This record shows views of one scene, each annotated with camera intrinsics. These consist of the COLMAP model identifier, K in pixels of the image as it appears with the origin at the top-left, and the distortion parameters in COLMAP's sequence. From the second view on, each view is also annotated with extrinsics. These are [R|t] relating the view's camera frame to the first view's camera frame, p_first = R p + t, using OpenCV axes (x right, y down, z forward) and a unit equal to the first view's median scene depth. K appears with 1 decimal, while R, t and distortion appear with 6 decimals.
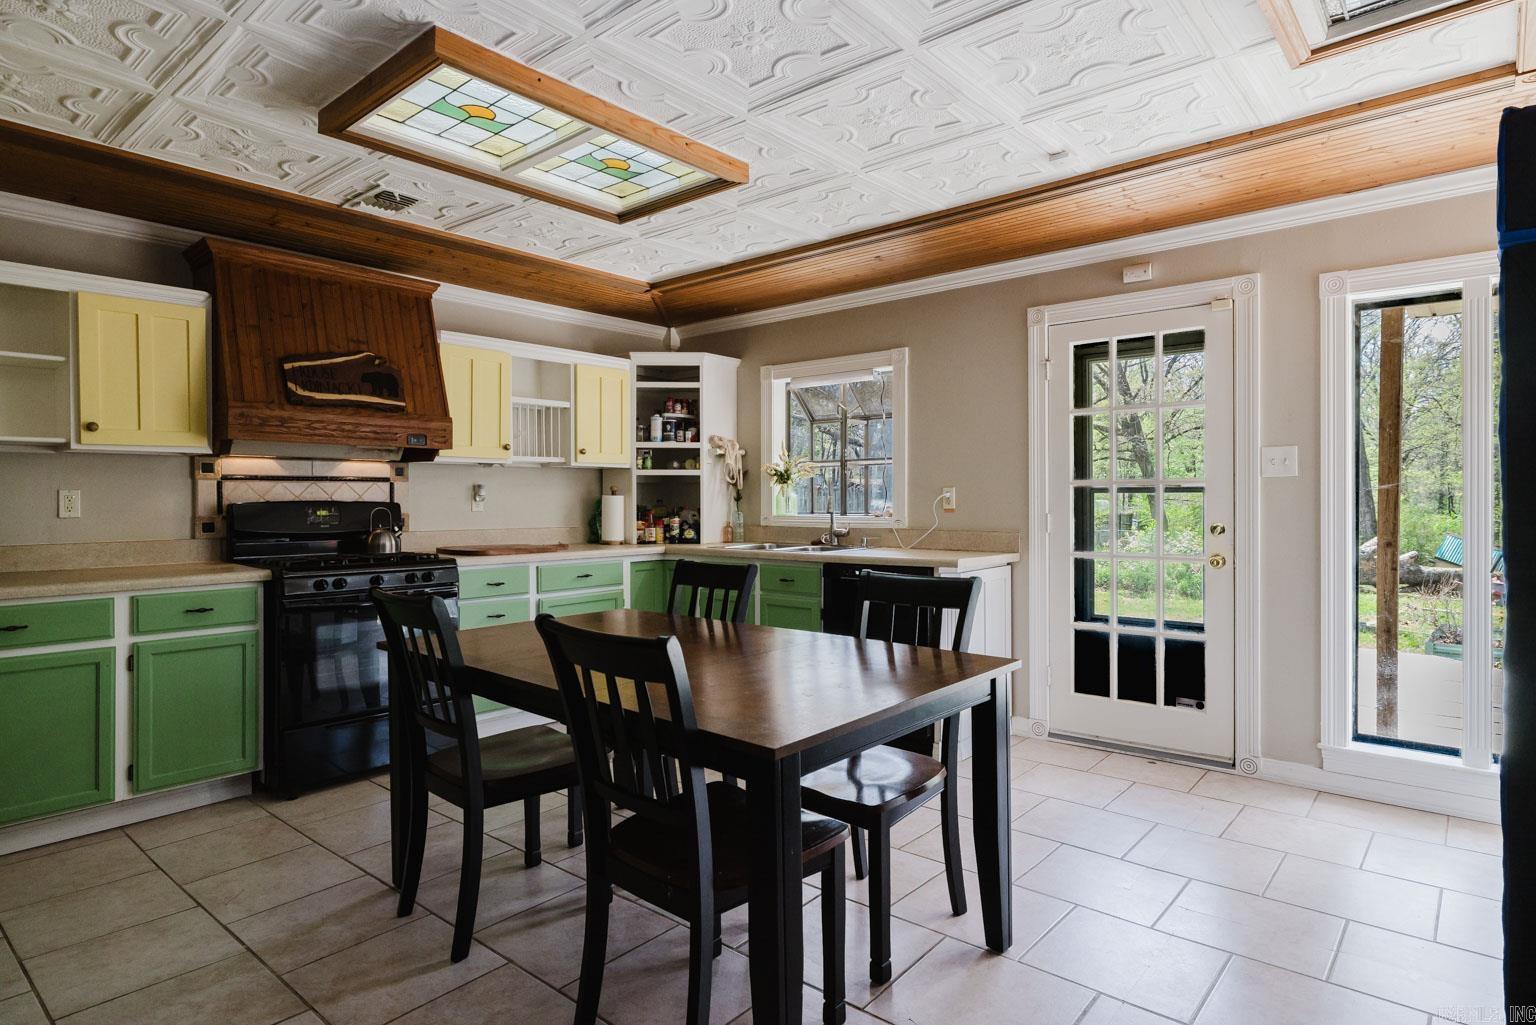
lens RADIAL K [[848.6, 0, 768.0], [0, 848.6, 512.5], [0, 0, 1]] dist [0.003931, 0.000774]
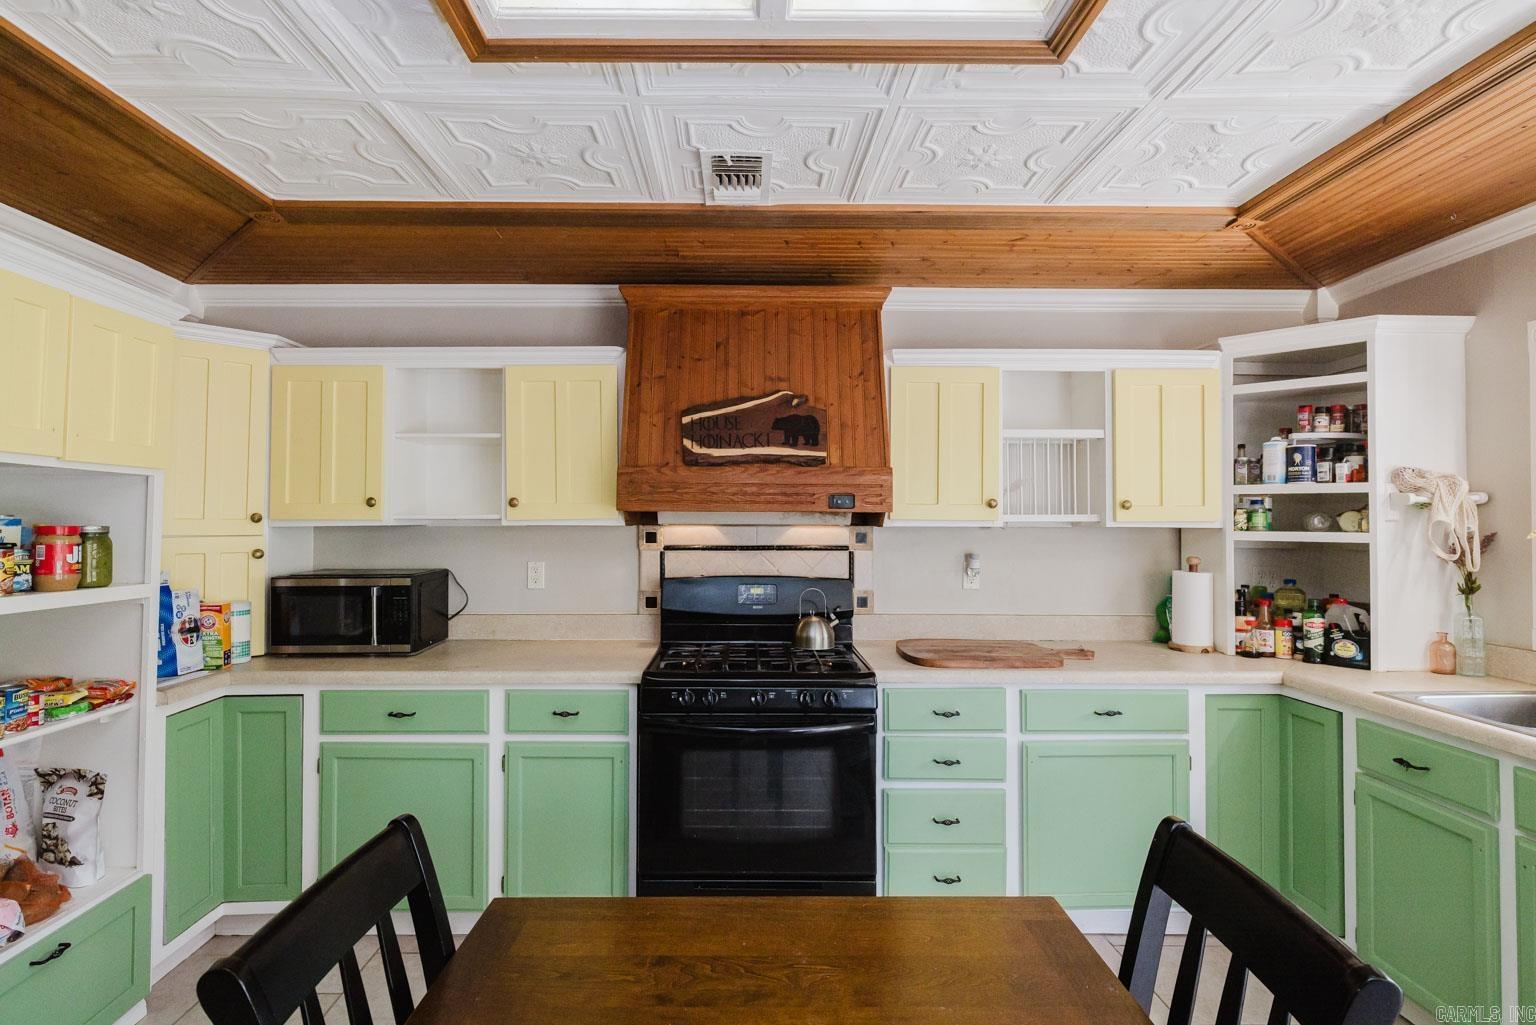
lens RADIAL K [[758.1, 0, 748.4], [0, 758.1, 509.8], [0, 0, 1]] dist [-0.001731, -0.000124]
pose [[0.661556, -0.007044, -0.749863, 0.022053], [-0.017410, 0.999542, -0.024749, -0.051200], [0.749694, 0.029428, 0.661130, 0.427068]]
